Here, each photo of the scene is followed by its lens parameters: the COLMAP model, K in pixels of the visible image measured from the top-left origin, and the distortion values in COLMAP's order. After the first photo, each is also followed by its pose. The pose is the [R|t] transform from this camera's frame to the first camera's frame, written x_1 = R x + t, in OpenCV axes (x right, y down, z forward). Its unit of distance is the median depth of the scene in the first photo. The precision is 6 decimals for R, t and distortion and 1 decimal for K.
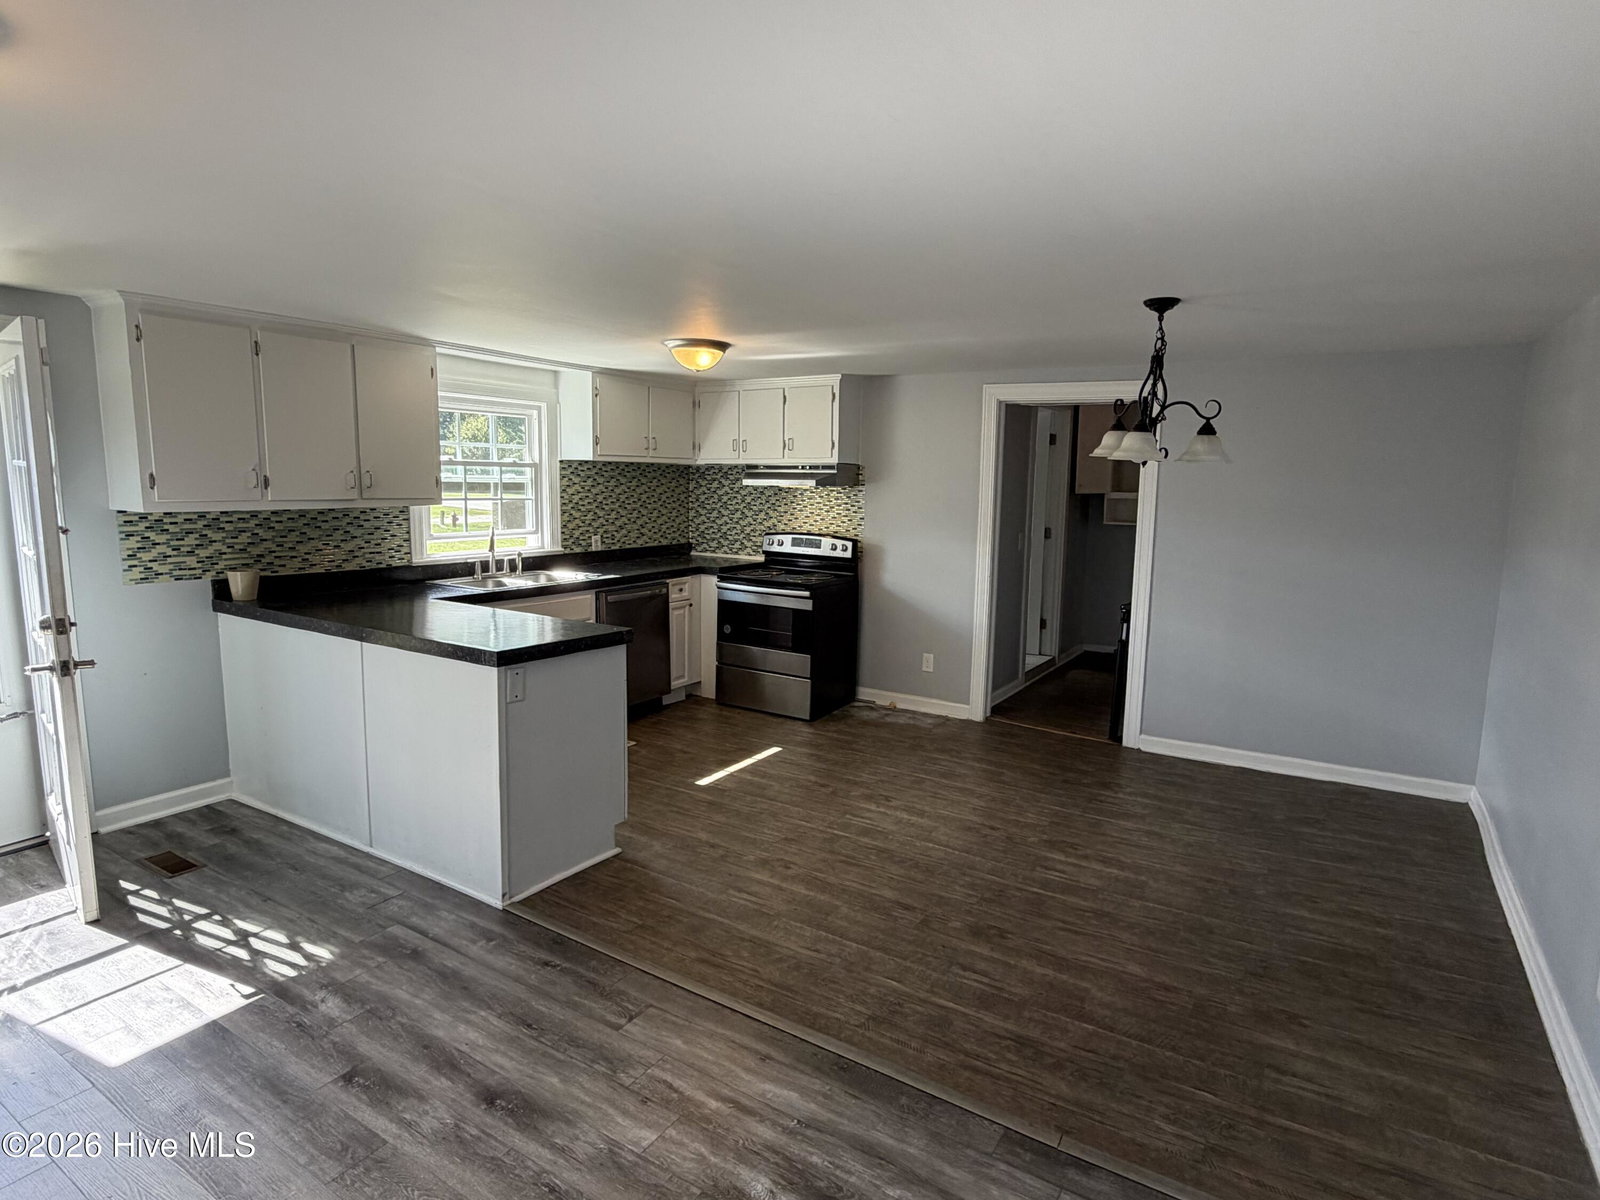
lens RADIAL K [[874.8, 0, 799.3], [0, 874.8, 594.9], [0, 0, 1]] dist [0.000190, -0.000270]
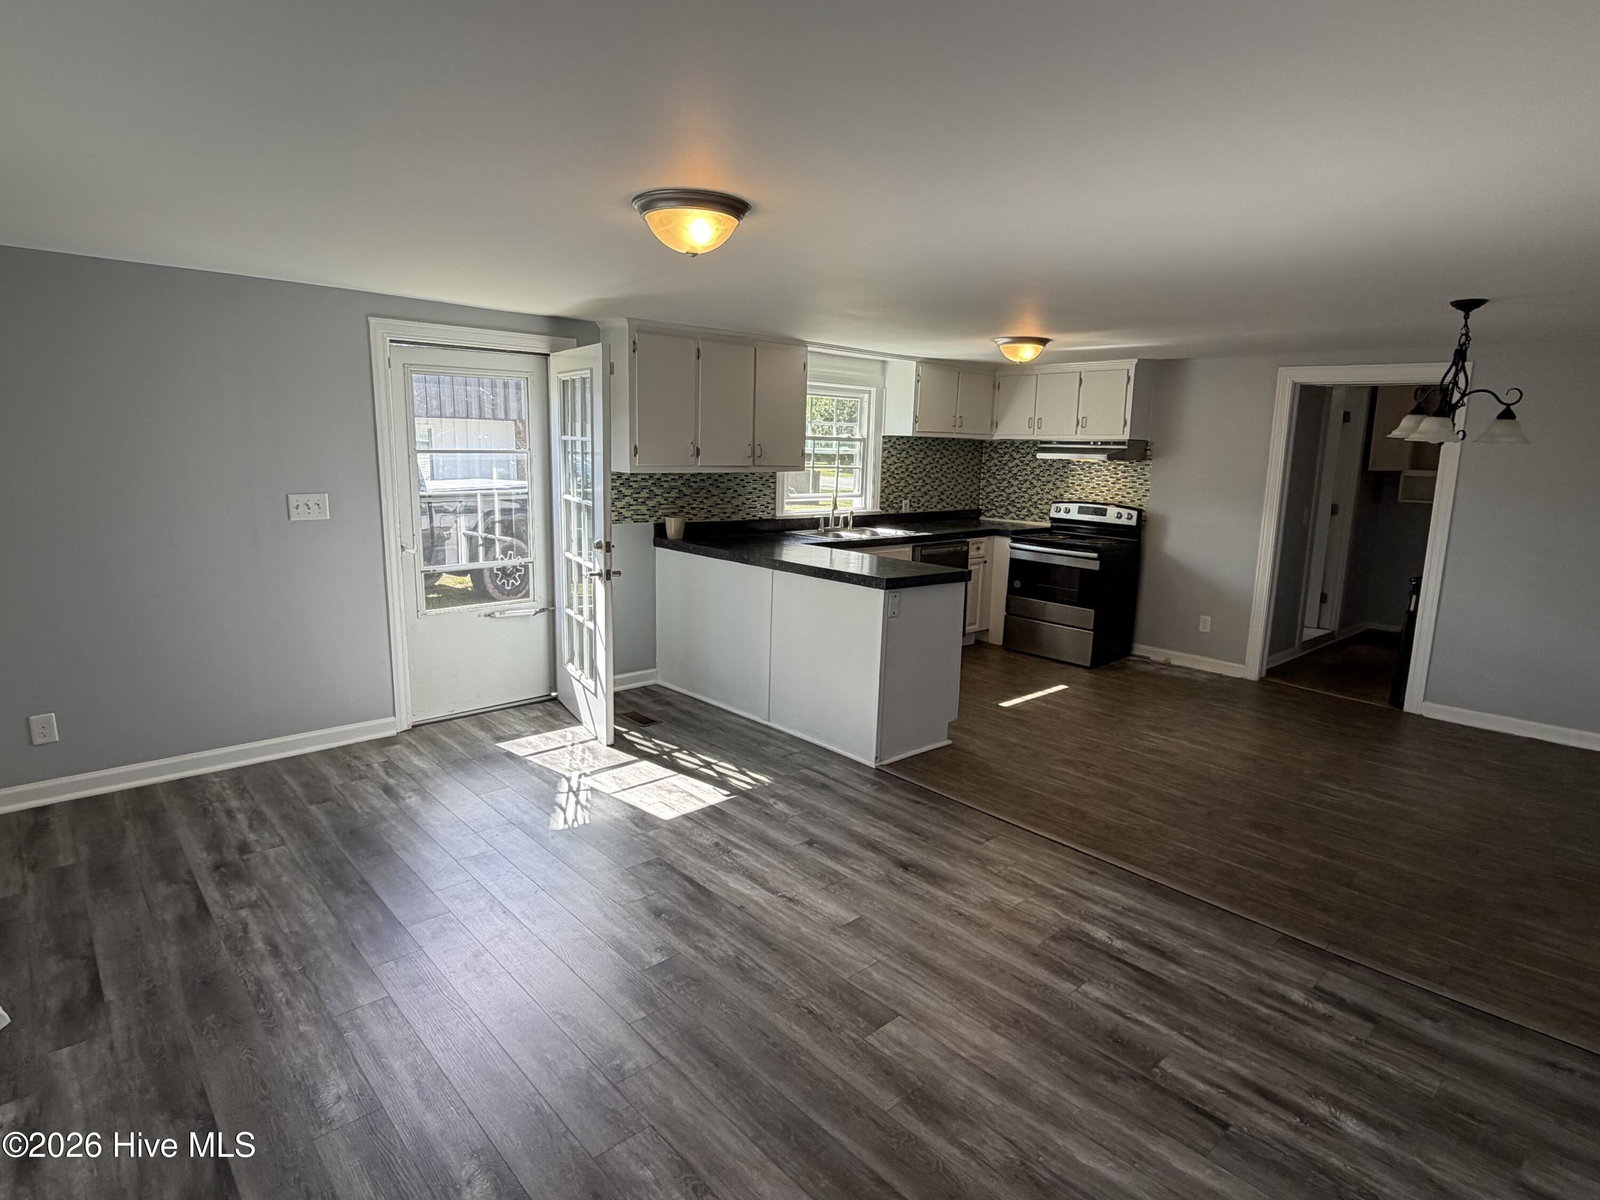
lens RADIAL K [[874.8, 0, 799.3], [0, 874.8, 594.9], [0, 0, 1]] dist [0.000190, -0.000270]
pose [[0.964804, 0.052252, -0.257728, -0.089388], [-0.044162, 0.998336, 0.037082, 0.033577], [0.259236, -0.024395, 0.965506, -0.264822]]
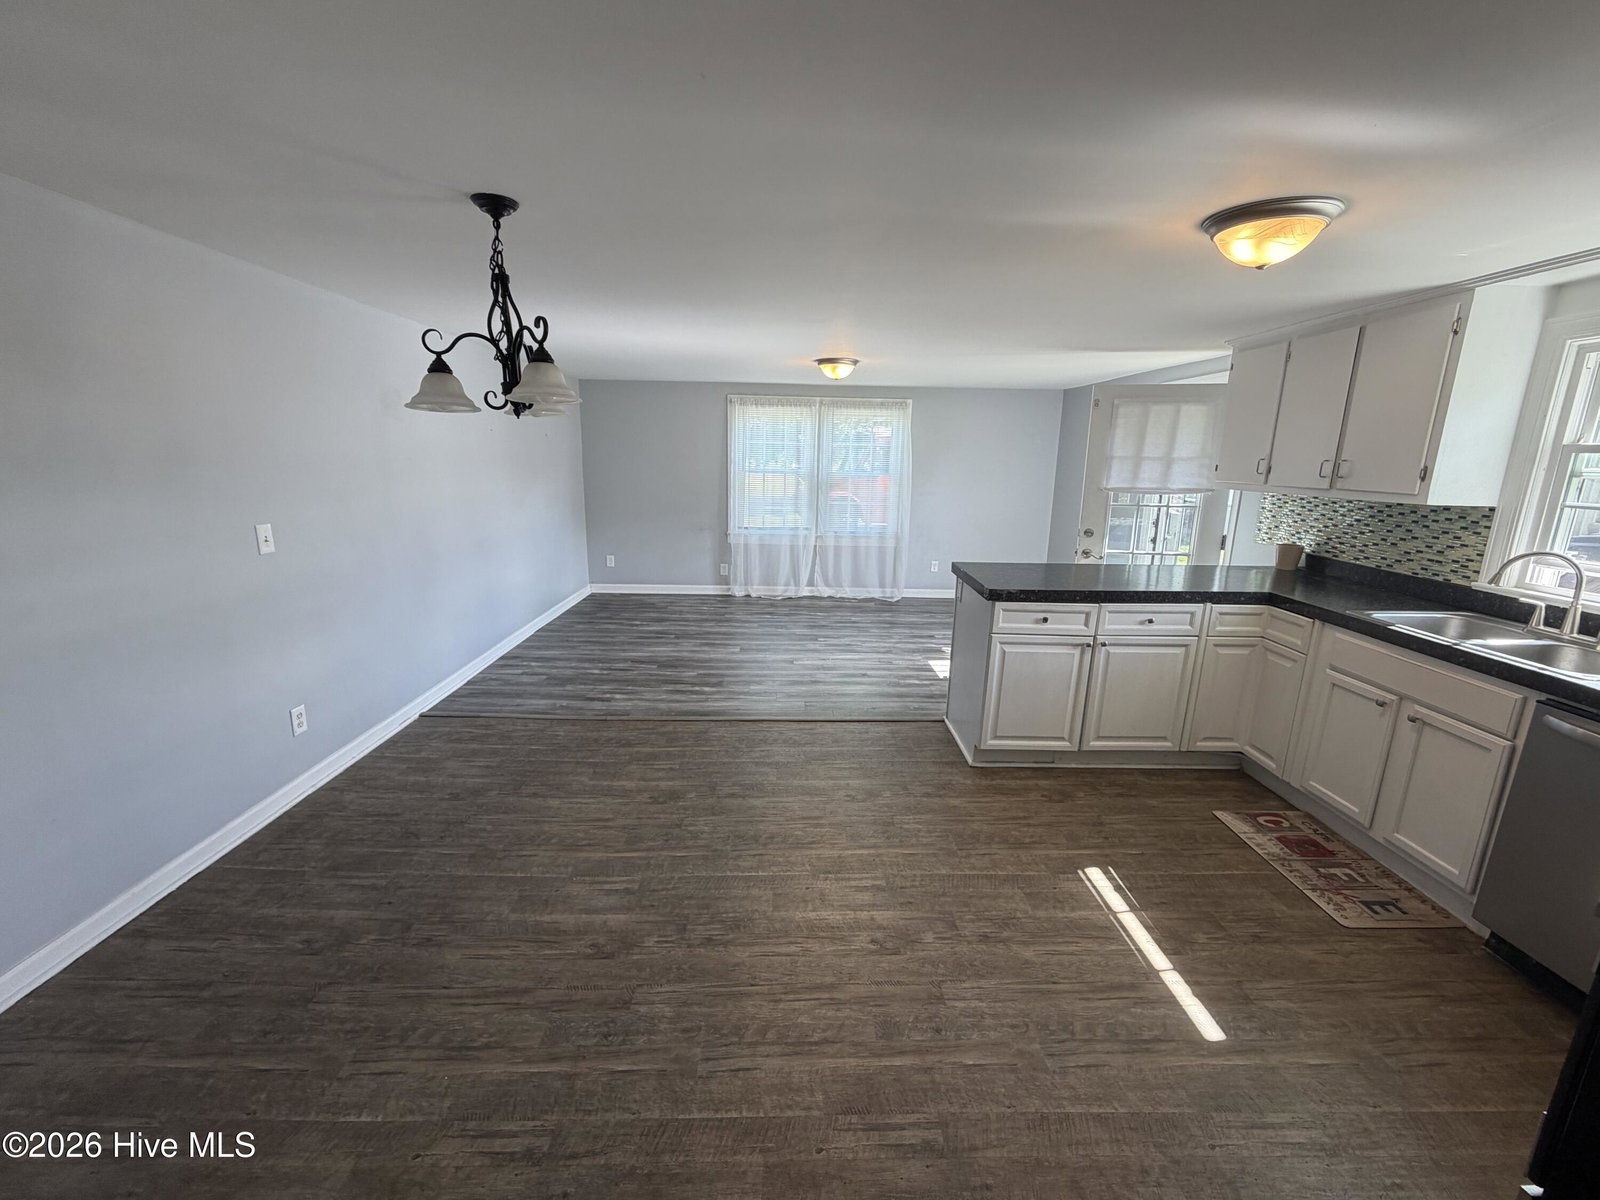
lens RADIAL K [[656.4, 0, 800.0], [0, 656.4, 600.0], [0, 0, 1]] dist [0.016094, 0.000104]
pose [[-0.835573, 0.086772, -0.542484, 0.421660], [-0.109344, 0.941425, 0.319003, -0.171196], [0.538388, 0.325867, -0.777141, 1.350753]]
